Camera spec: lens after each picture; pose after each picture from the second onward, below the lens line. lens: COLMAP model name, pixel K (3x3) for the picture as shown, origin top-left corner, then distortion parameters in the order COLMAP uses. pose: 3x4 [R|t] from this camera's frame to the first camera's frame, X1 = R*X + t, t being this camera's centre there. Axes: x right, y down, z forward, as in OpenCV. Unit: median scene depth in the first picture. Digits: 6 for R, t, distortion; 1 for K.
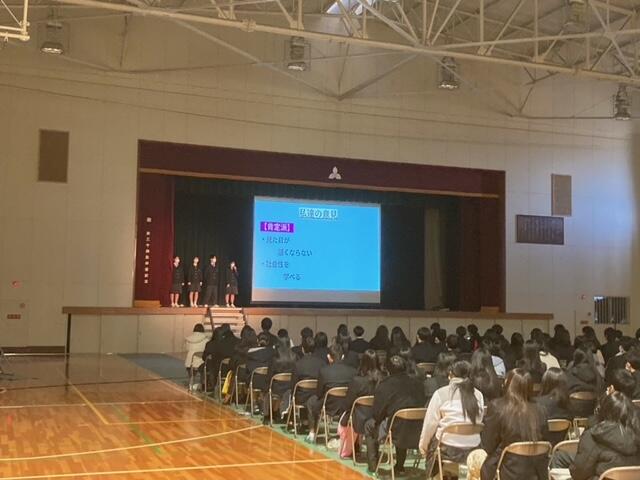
lens RADIAL K [[814.9, 0, 320.0], [0, 814.9, 240.0], [0, 0, 1]] dist [0.104841, -0.000412]
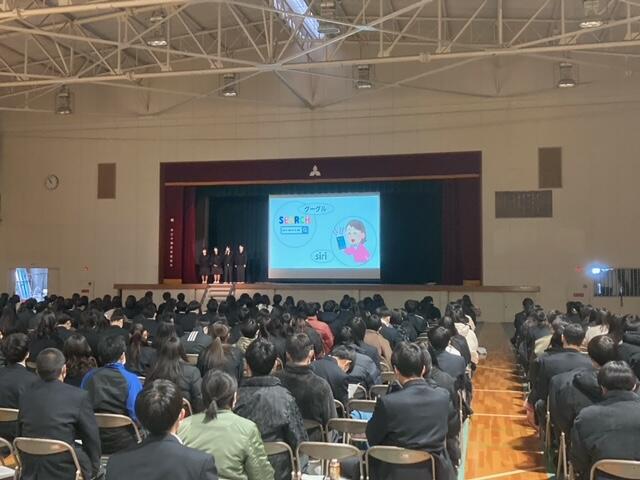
lens RADIAL K [[733.1, 0, 317.9], [0, 733.1, 240.7], [0, 0, 1]] dist [0.131241, 0.012828]
pose [[0.829490, -0.047361, -0.556510, 0.620932], [0.052248, 0.998609, -0.007107, 0.028571], [0.556072, -0.023181, 0.830811, 0.102629]]
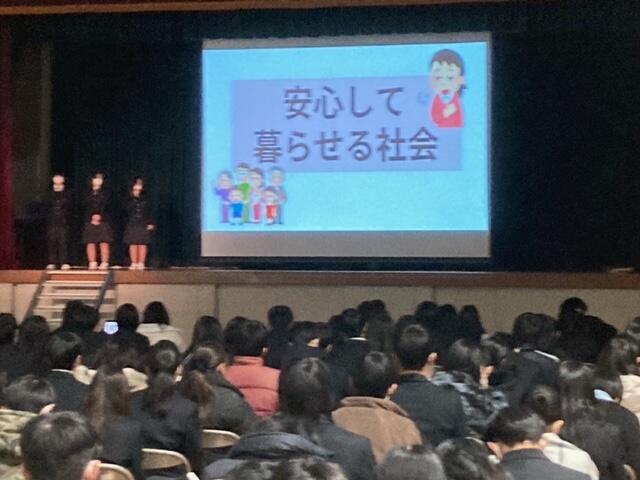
lens RADIAL K [[1850.4, 0, 320.0], [0, 1850.4, 240.0], [0, 0, 1]] dist [0.019328, -0.016620]
pose [[0.815376, -0.023619, -0.578450, 0.622952], [0.052527, 0.998065, 0.033289, 0.031699], [0.576544, -0.057527, 0.815038, 0.139065]]
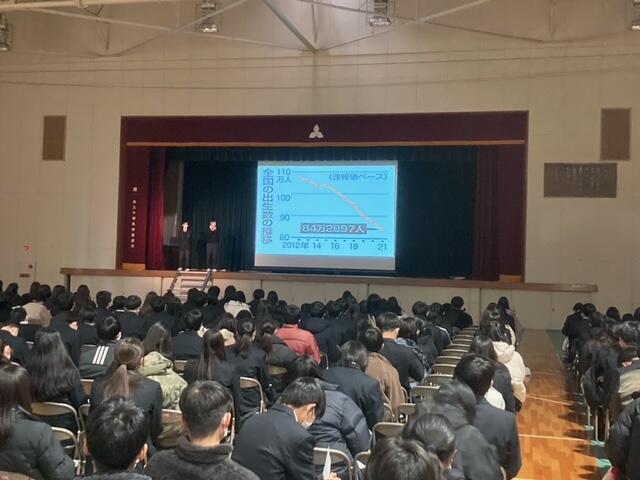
lens RADIAL K [[863.5, 0, 320.0], [0, 863.5, 240.0], [0, 0, 1]] dist [0.110363, -0.026293]
pose [[0.825980, -0.014401, -0.563515, 0.588808], [0.026362, 0.999567, 0.013096, 0.030911], [0.563083, -0.025673, 0.826002, 0.170215]]
